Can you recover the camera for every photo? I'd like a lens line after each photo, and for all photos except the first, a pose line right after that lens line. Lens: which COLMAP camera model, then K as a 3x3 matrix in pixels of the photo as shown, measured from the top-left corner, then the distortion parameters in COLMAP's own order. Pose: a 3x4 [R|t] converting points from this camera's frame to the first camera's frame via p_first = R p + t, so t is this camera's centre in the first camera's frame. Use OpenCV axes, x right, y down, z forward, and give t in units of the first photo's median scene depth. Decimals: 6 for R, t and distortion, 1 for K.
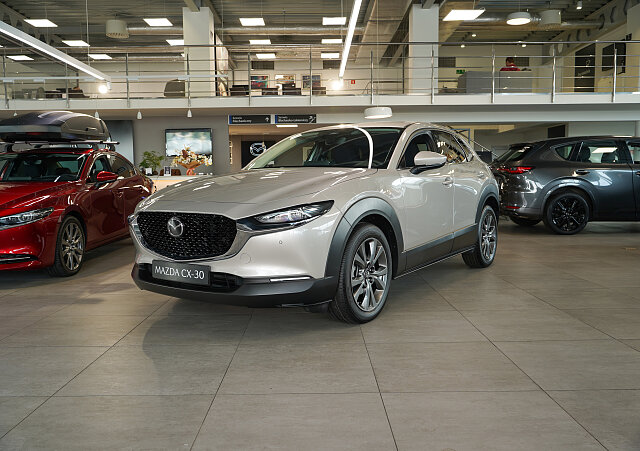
lens RADIAL K [[547.0, 0, 326.0], [0, 547.0, 221.5], [0, 0, 1]] dist [-0.007509, 0.022517]
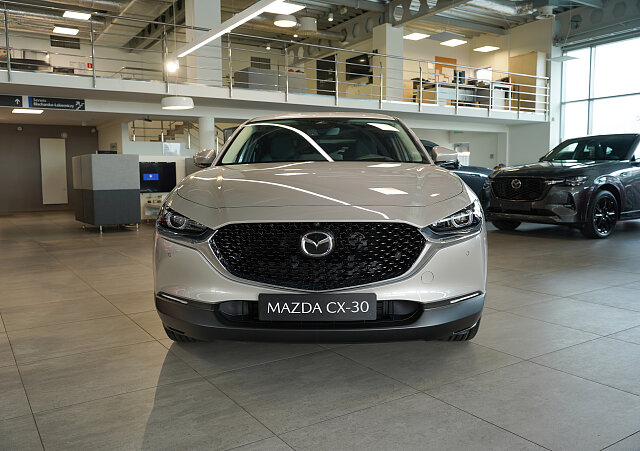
lens RADIAL K [[547.0, 0, 321.3], [0, 547.0, 225.8], [0, 0, 1]] dist [-0.007509, 0.022517]
pose [[0.844049, -0.048677, 0.534053, -0.614554], [0.043852, 0.998802, 0.021732, -0.026027], [-0.534471, 0.005076, 0.845172, 0.389871]]
